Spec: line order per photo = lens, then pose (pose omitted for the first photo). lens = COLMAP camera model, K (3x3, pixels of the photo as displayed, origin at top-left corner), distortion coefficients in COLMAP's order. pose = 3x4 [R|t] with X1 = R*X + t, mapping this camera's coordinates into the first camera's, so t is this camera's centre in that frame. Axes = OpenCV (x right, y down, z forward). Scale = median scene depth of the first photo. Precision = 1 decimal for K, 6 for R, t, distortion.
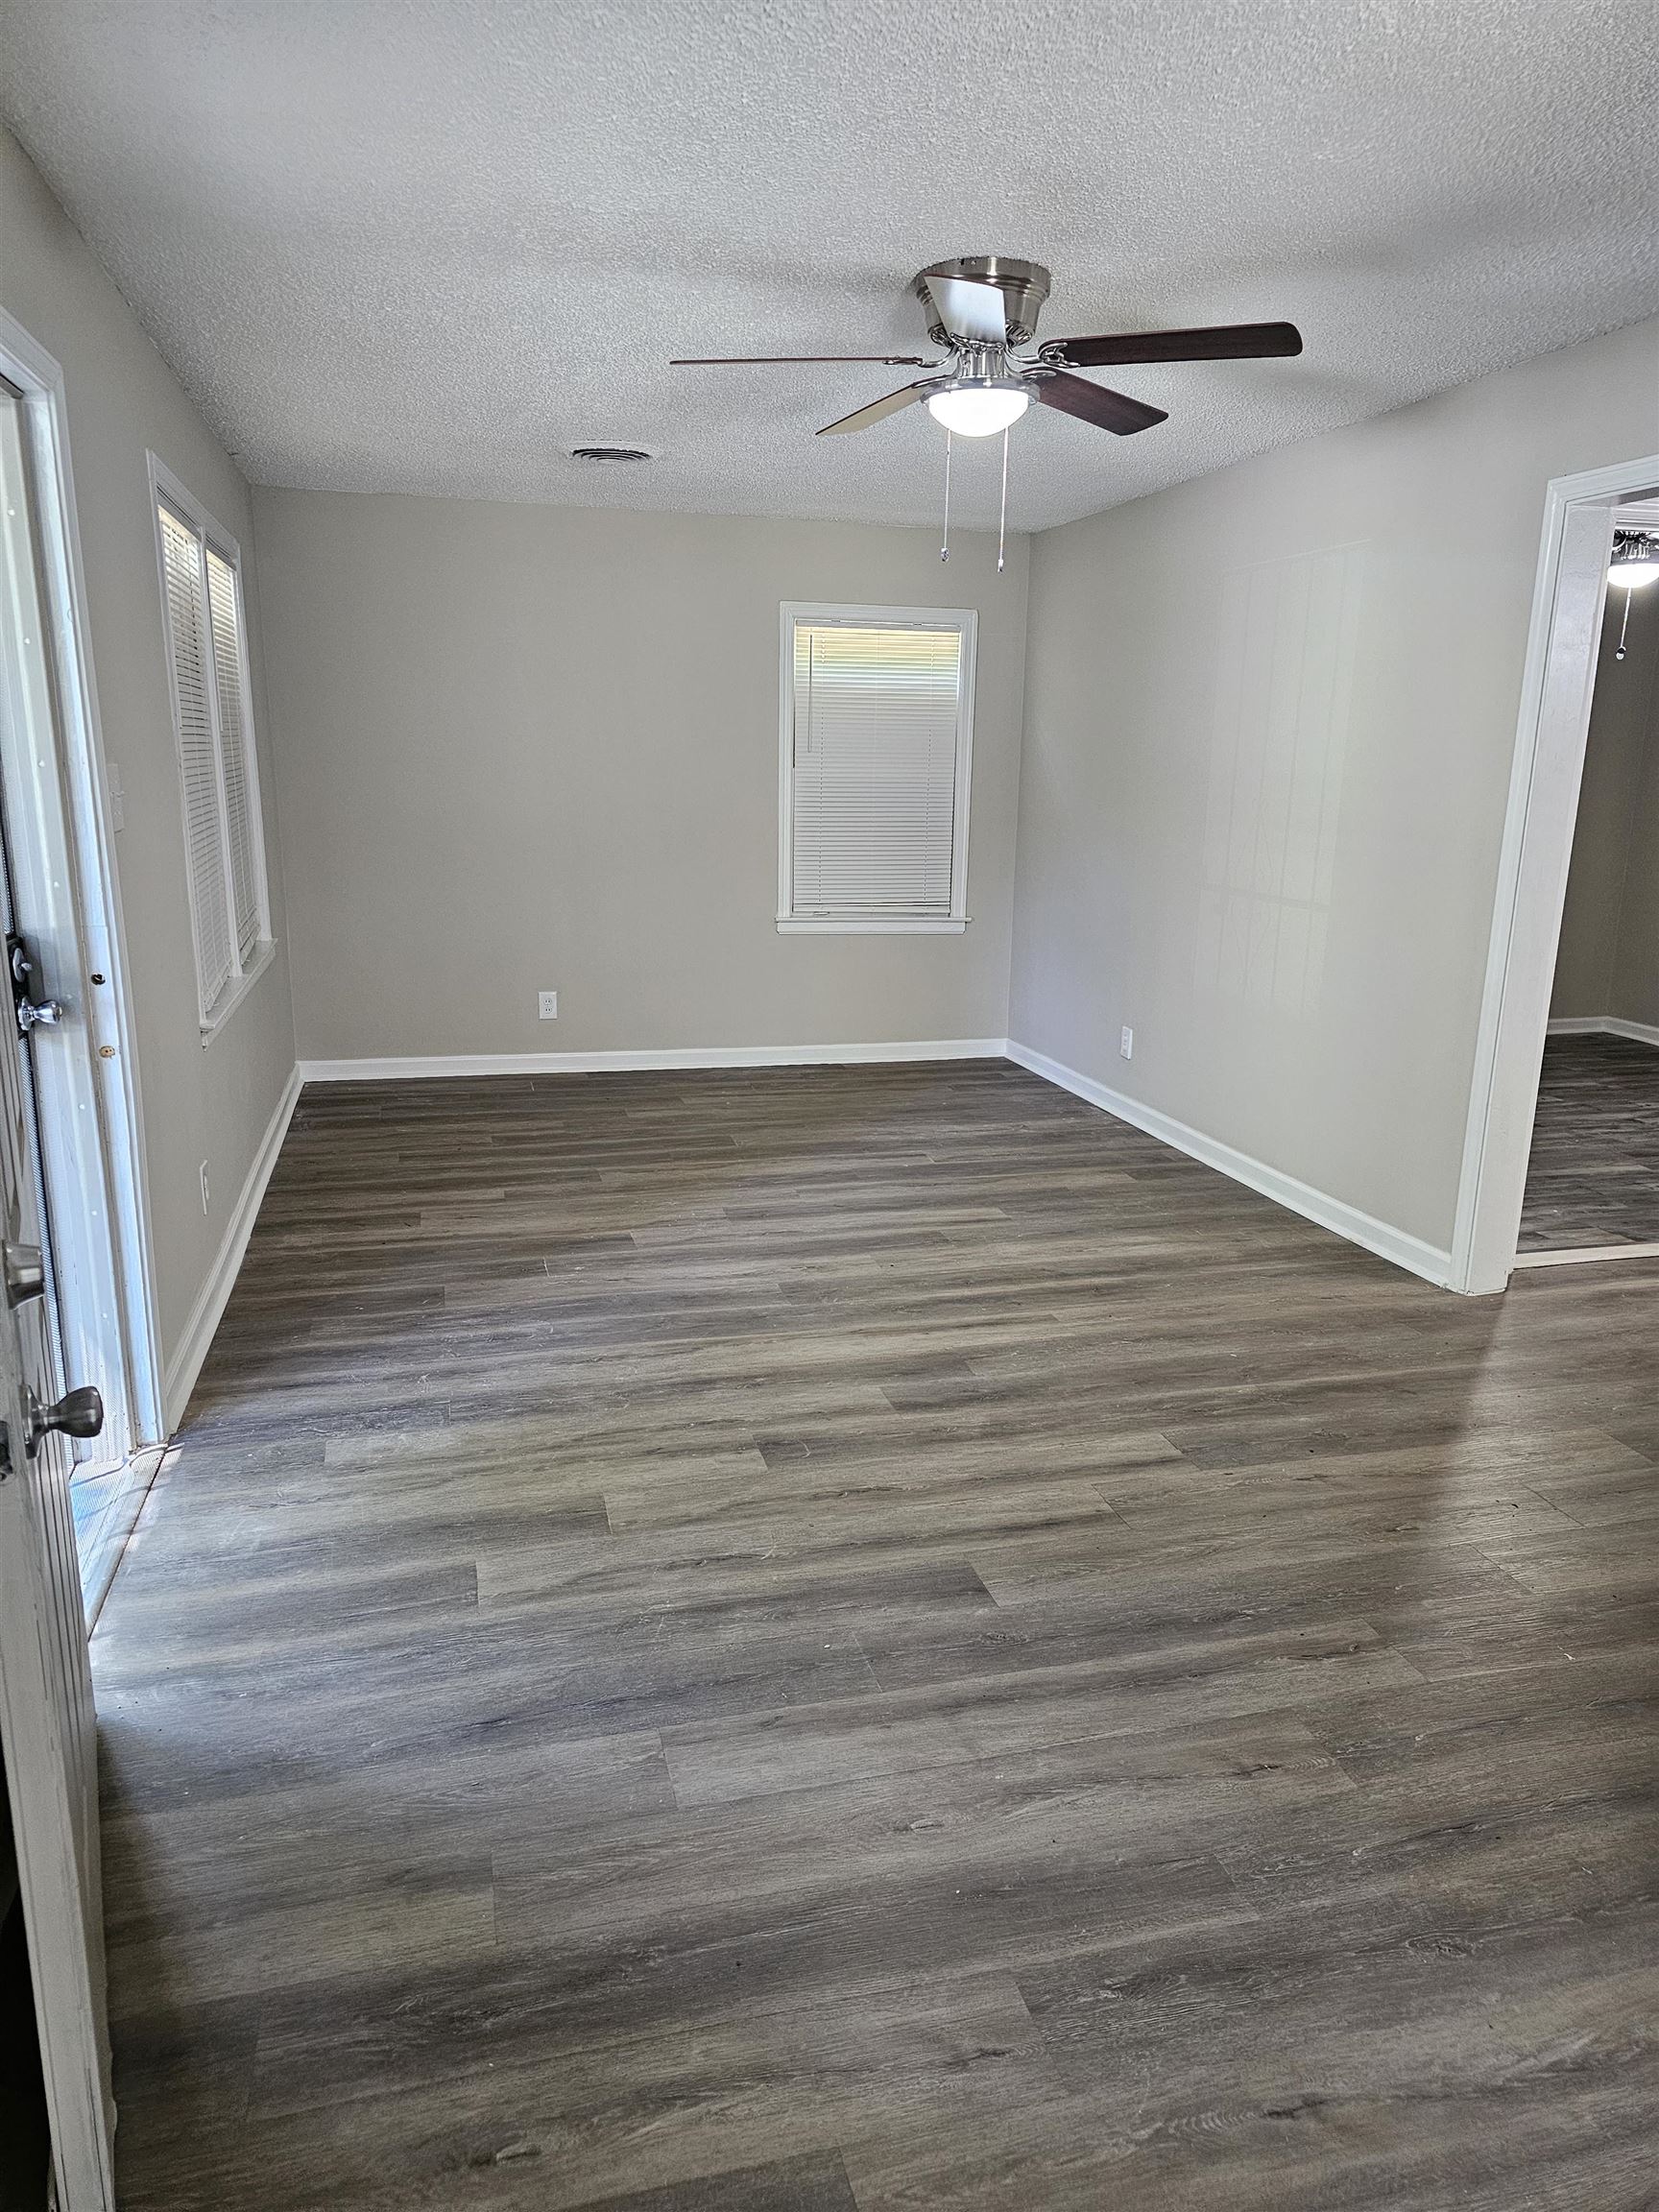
lens RADIAL K [[1481.4, 0, 829.5], [0, 1481.4, 1105.9], [0, 0, 1]] dist [0.002938, -0.001118]
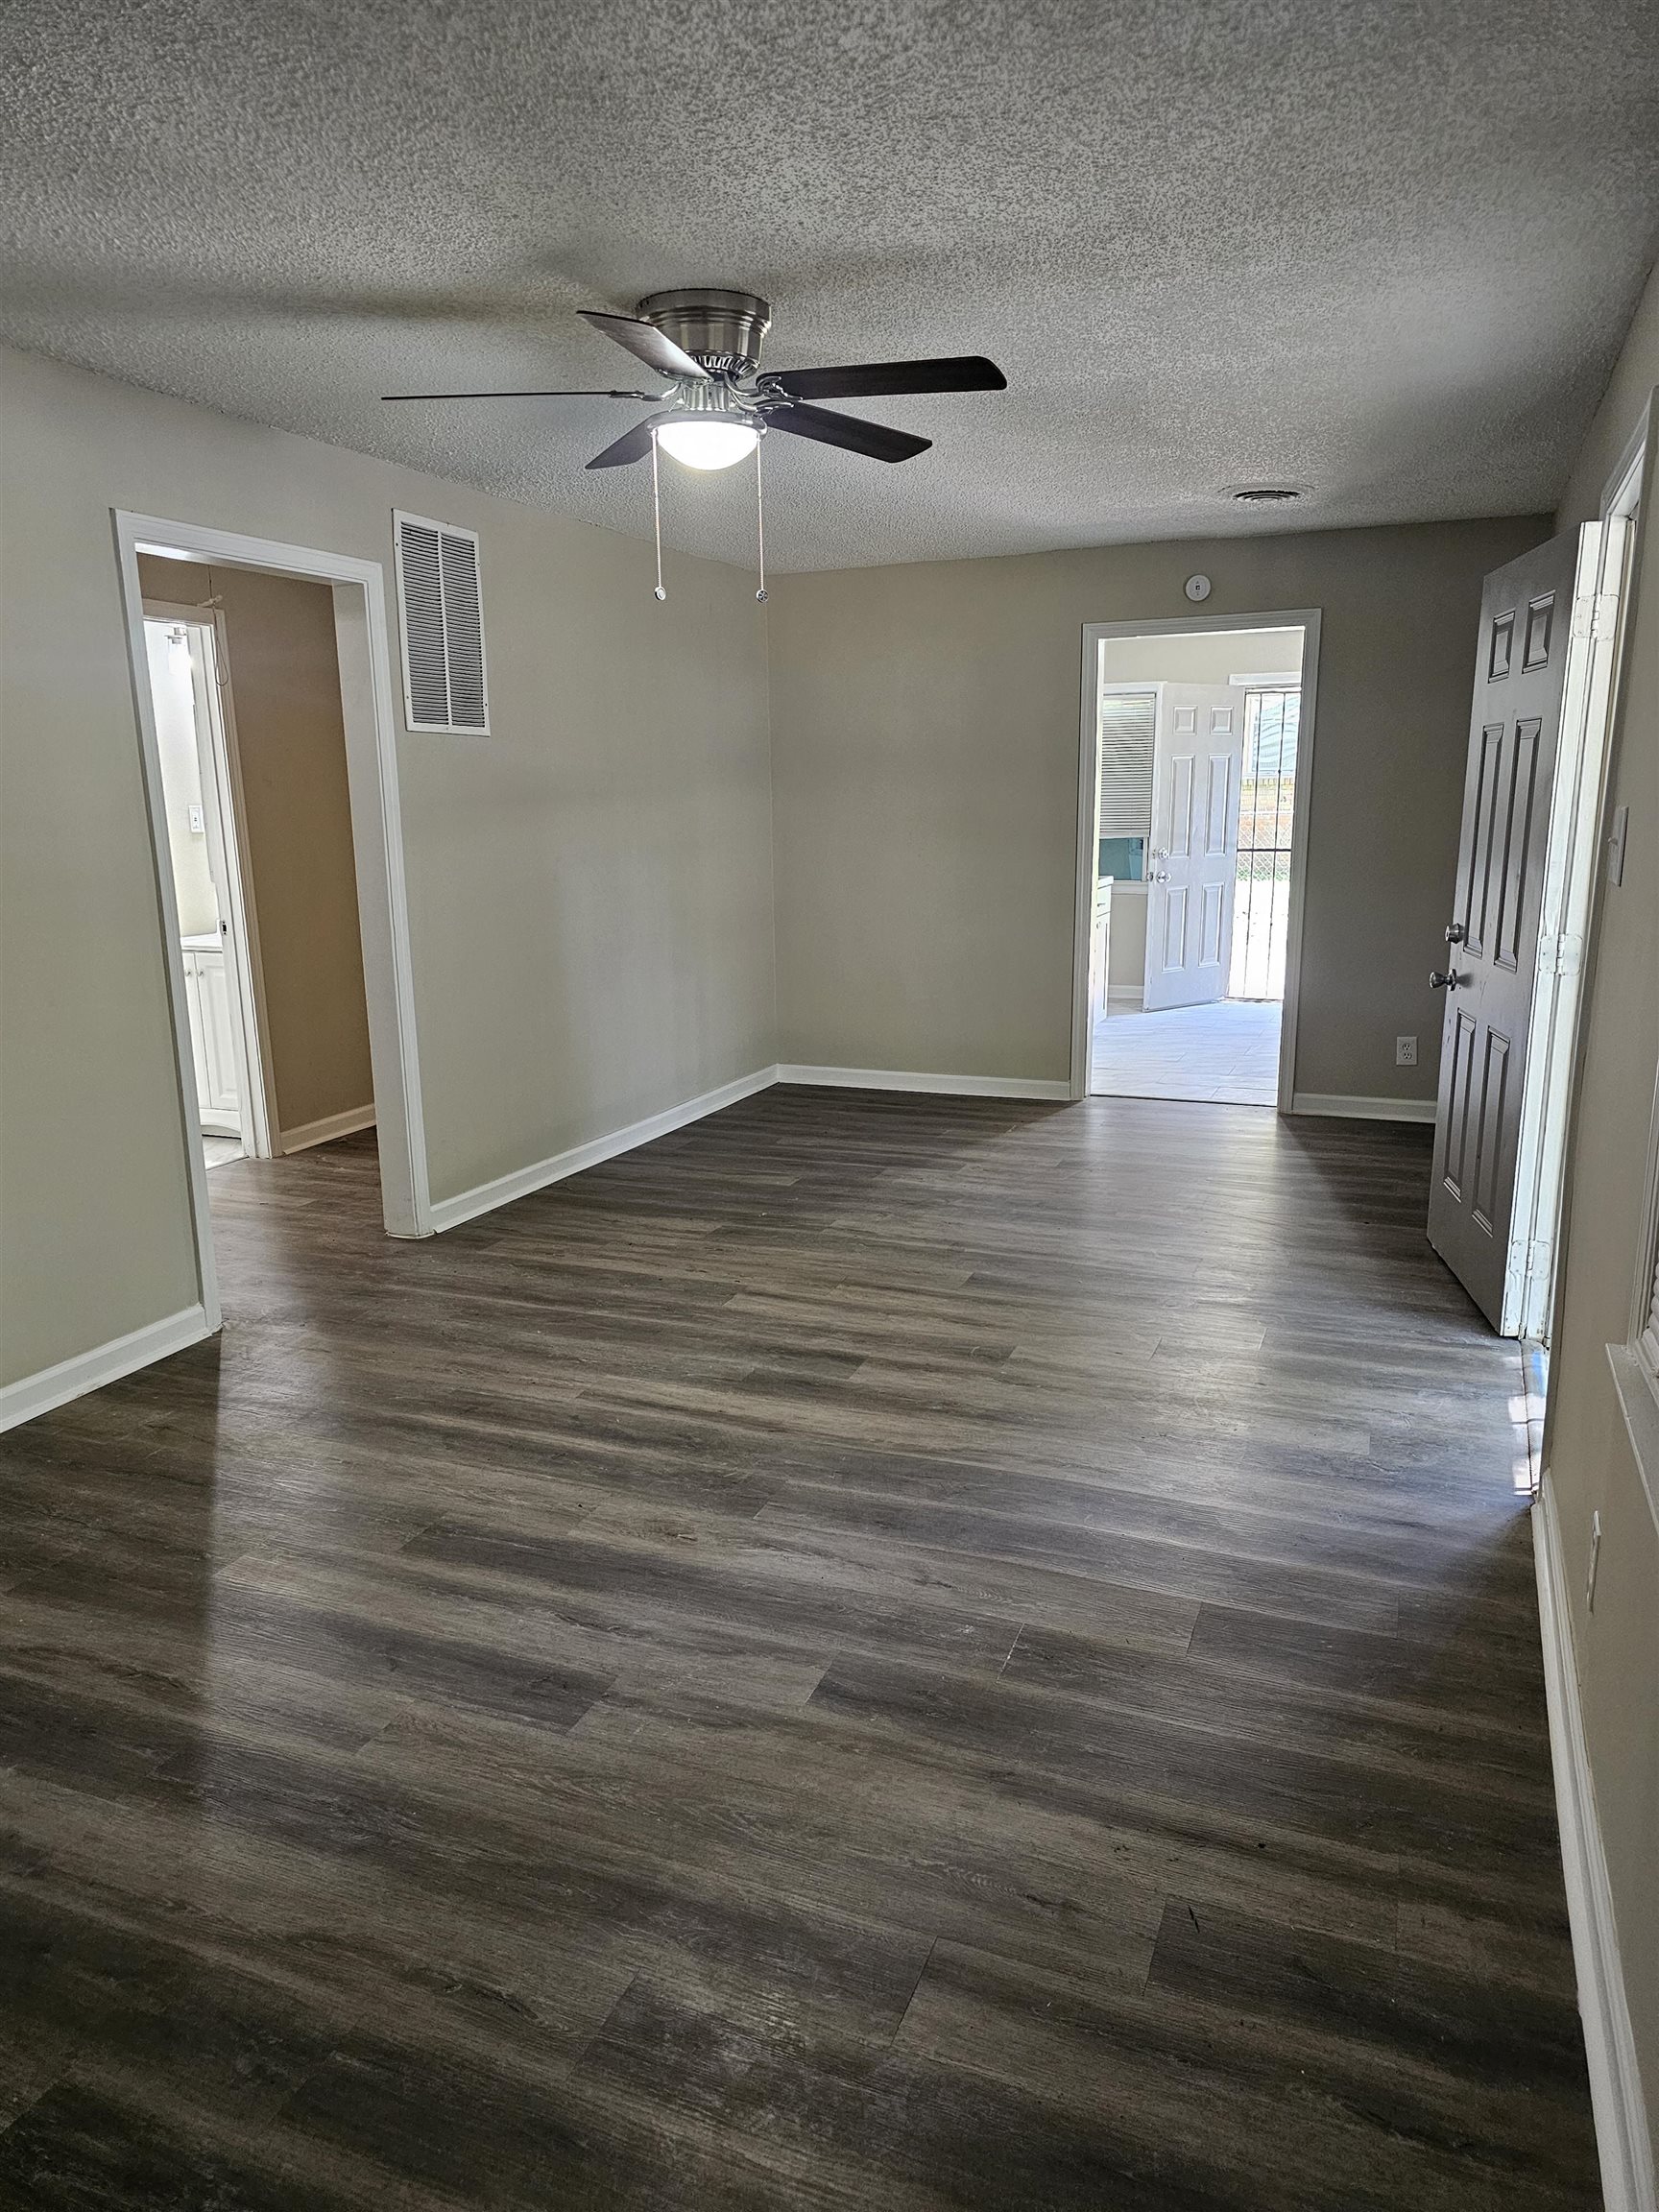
lens RADIAL K [[1481.4, 0, 830.7], [0, 1481.4, 1112.4], [0, 0, 1]] dist [0.002938, -0.001118]
pose [[-0.801075, -0.135559, 0.583012, -0.546120], [0.139374, 0.905001, 0.401930, -0.409800], [-0.582111, 0.403233, -0.706080, 1.661619]]
